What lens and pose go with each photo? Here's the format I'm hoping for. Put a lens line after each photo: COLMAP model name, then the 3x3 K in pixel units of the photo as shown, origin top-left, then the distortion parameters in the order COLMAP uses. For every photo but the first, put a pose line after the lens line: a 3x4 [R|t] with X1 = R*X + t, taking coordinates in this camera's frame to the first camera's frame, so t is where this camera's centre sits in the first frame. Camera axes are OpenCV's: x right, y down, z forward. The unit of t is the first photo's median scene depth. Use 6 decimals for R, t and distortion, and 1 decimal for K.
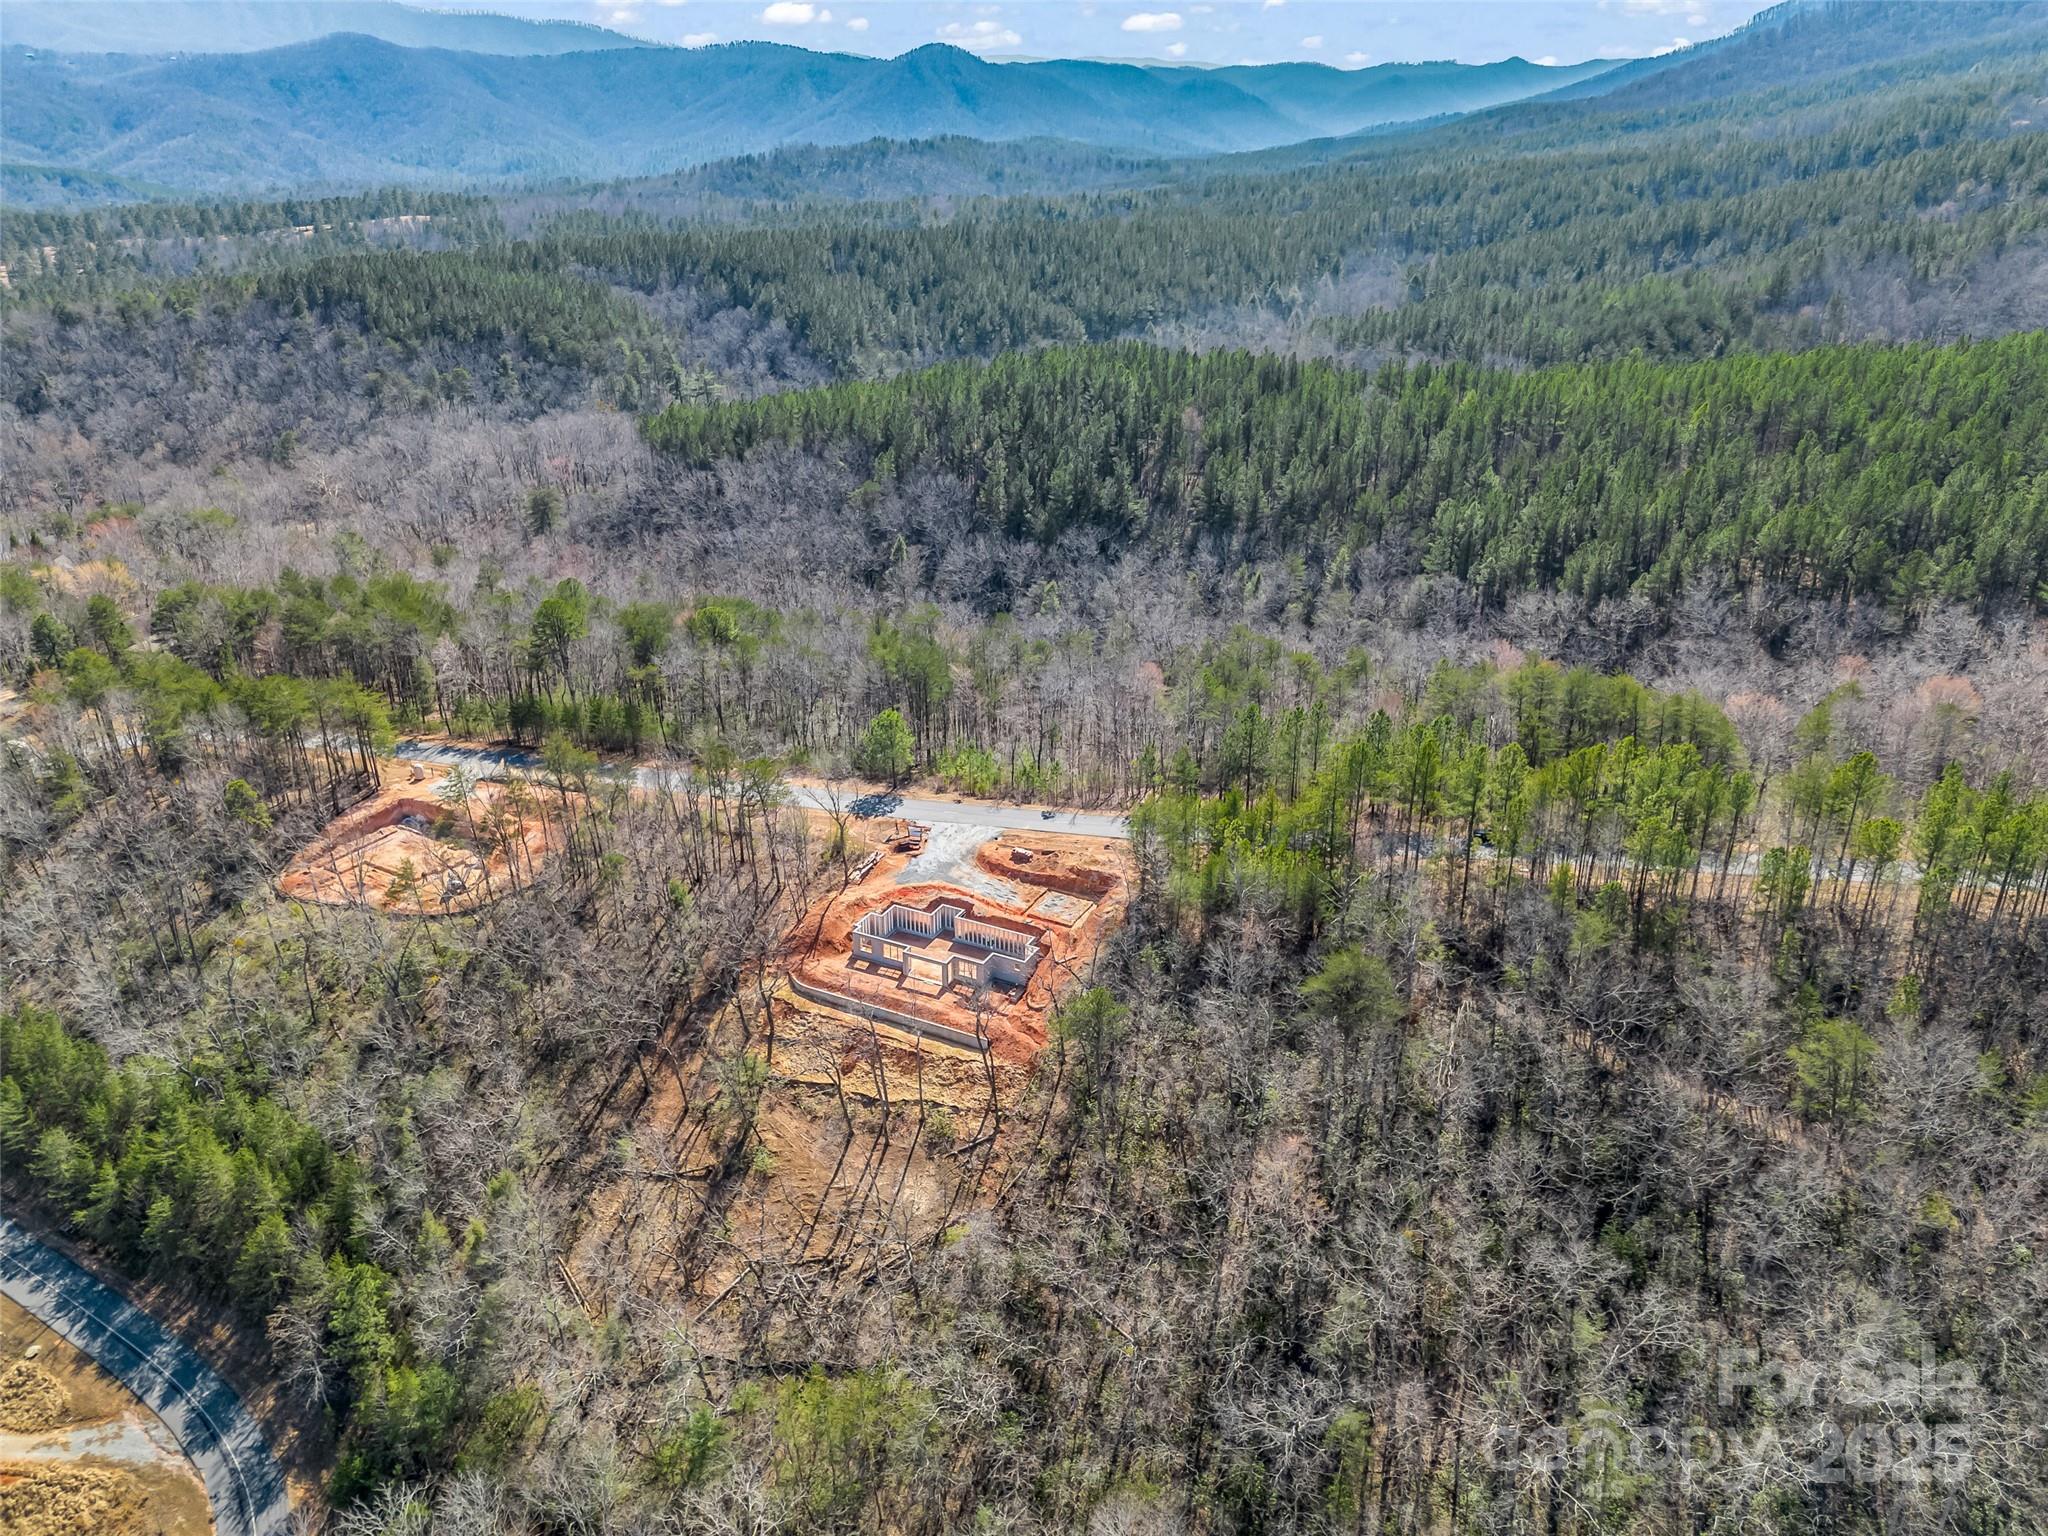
lens RADIAL K [[1470.7, 0, 1021.2], [0, 1470.7, 772.1], [0, 0, 1]] dist [0.063225, -0.053116]
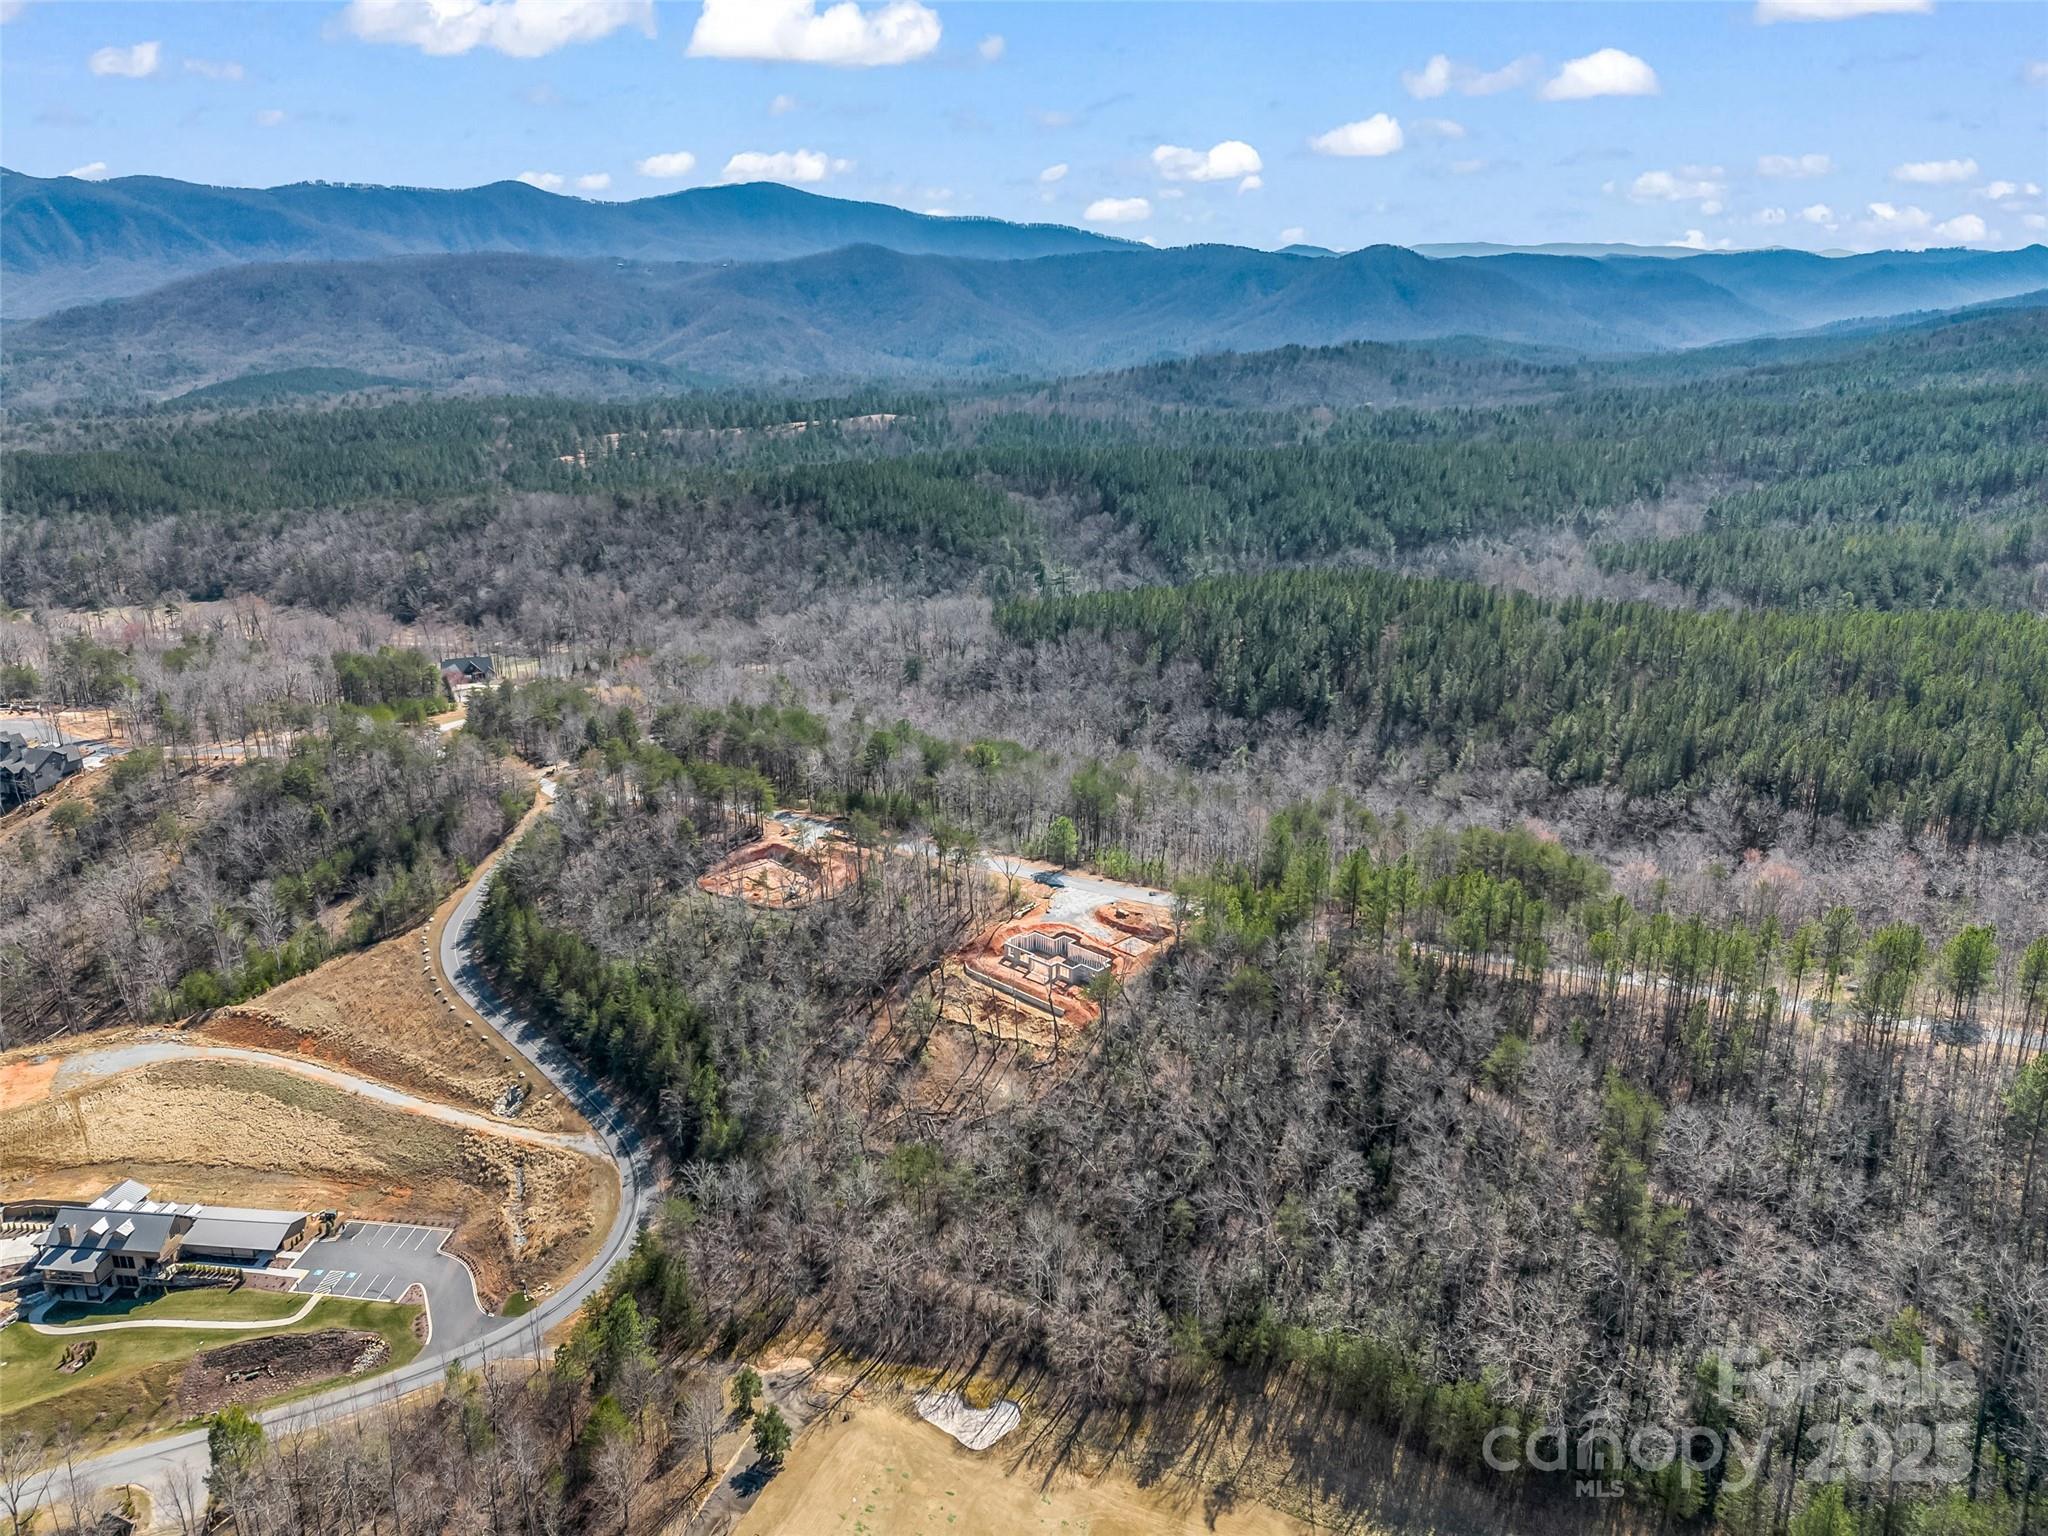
lens RADIAL K [[1479.9, 0, 1024.0], [0, 1479.9, 768.0], [0, 0, 1]] dist [0.067743, -0.056436]
pose [[0.959413, 0.087361, -0.268132, 0.228744], [-0.116383, 0.988718, -0.094299, 0.047140], [0.256868, 0.121678, 0.958756, -0.415686]]
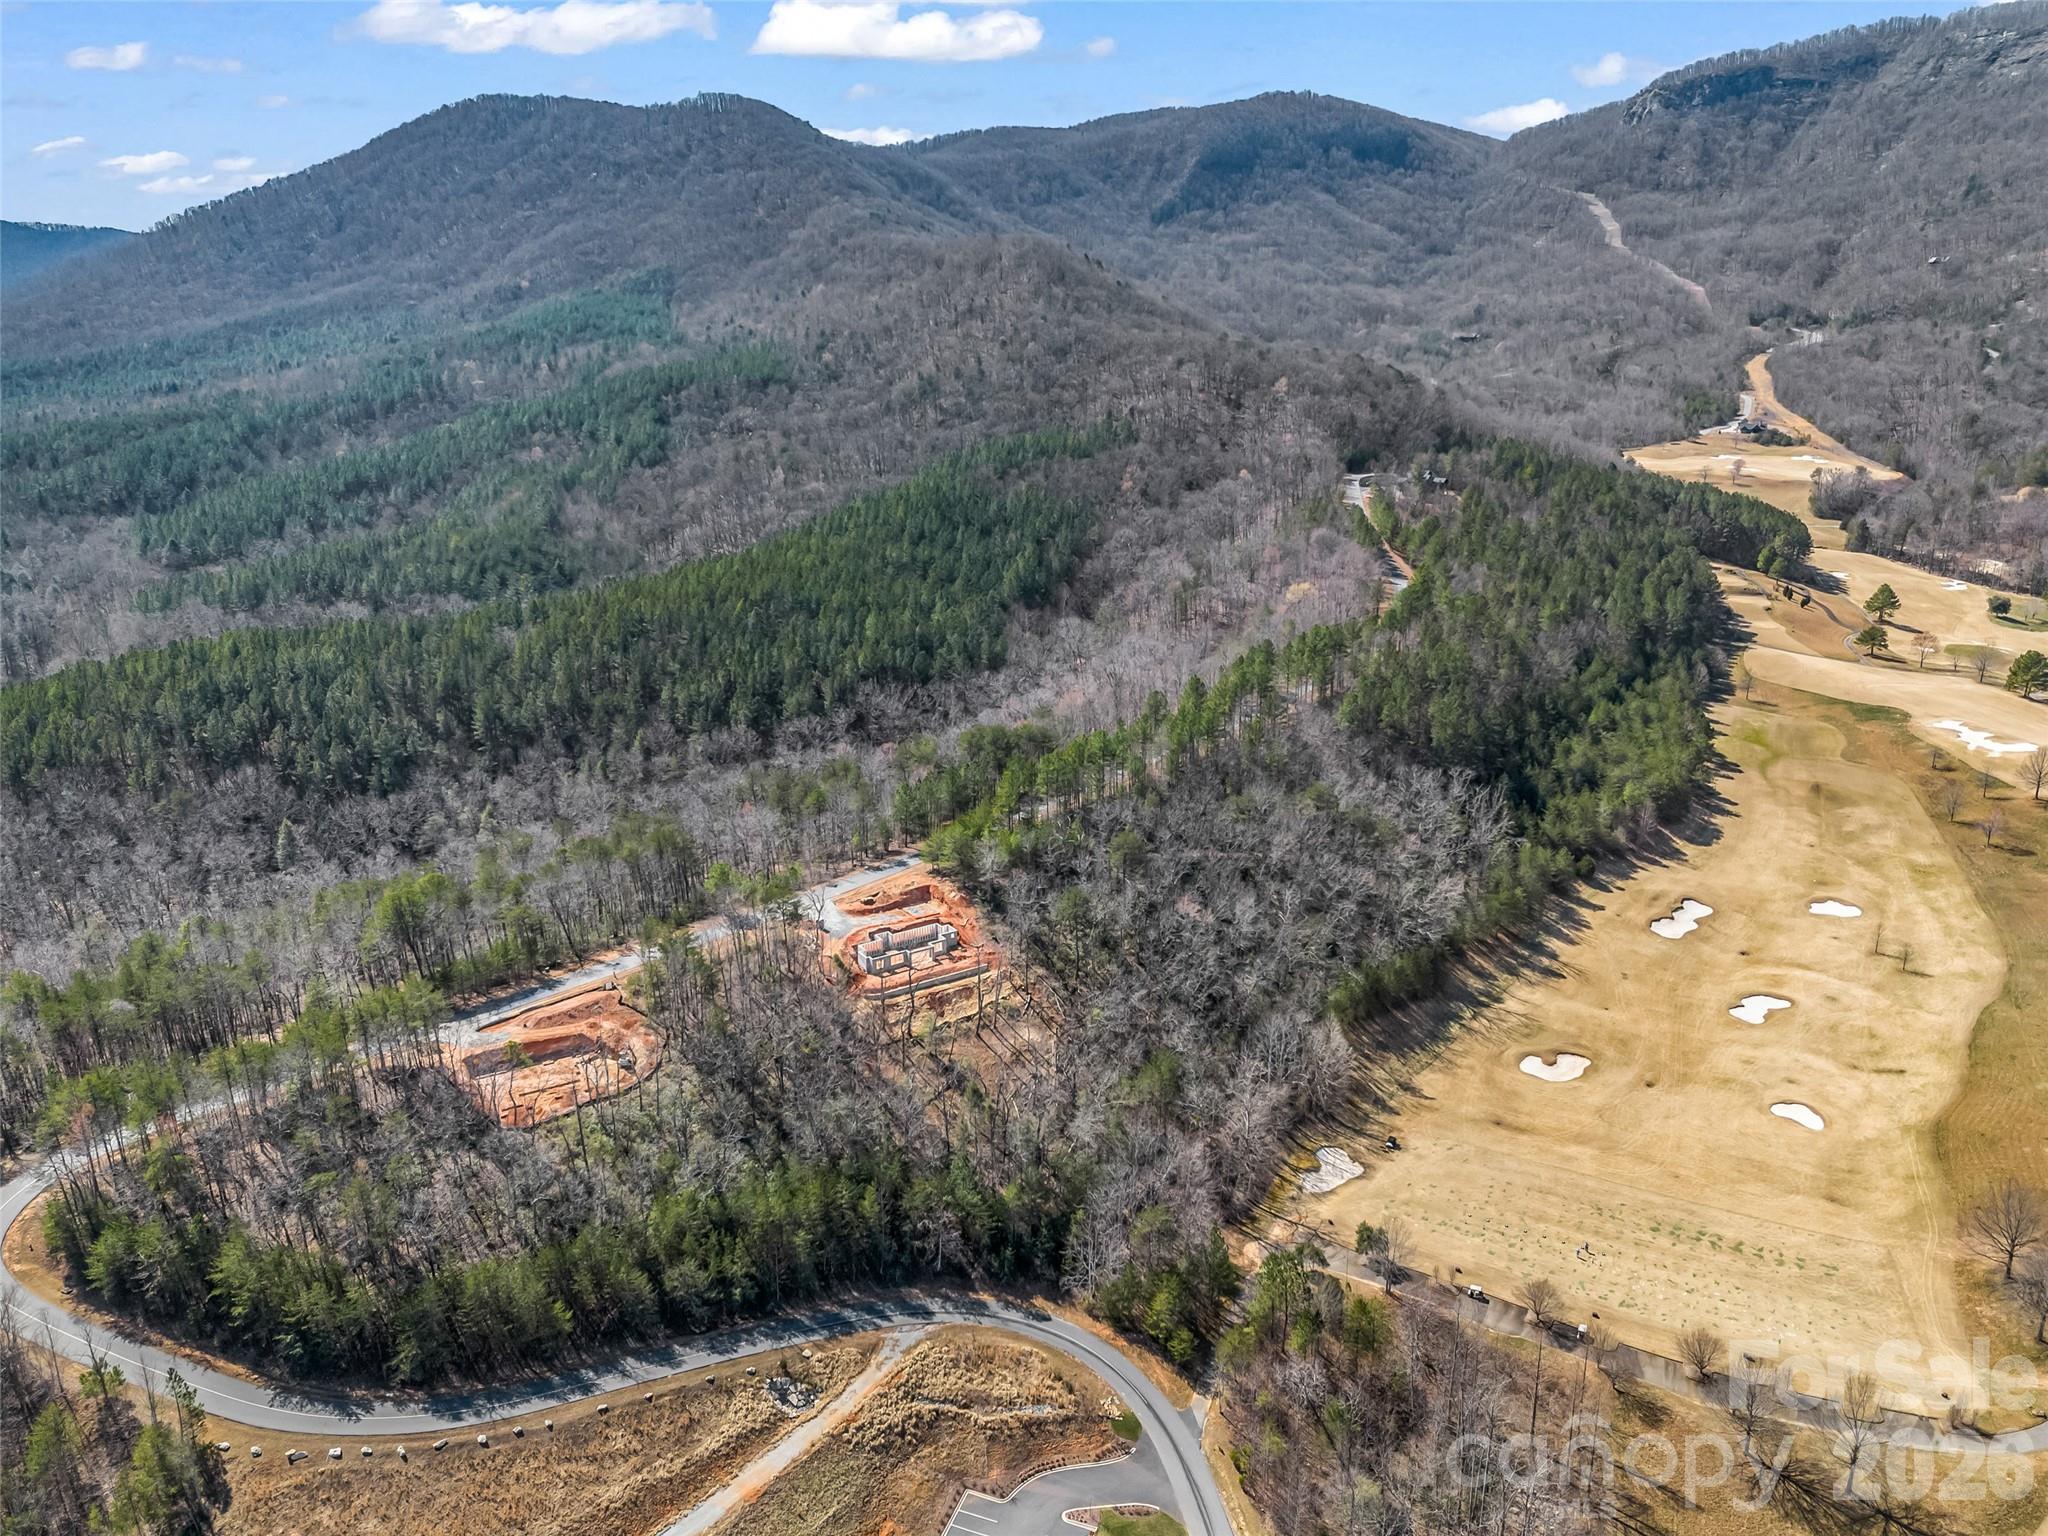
lens RADIAL K [[1479.9, 0, 1024.0], [0, 1479.9, 768.0], [0, 0, 1]] dist [0.067743, -0.056436]
pose [[0.484905, -0.250226, 0.838006, -0.952245], [0.354087, 0.932320, 0.073499, -0.107331], [-0.799681, 0.261087, 0.540689, -0.070094]]
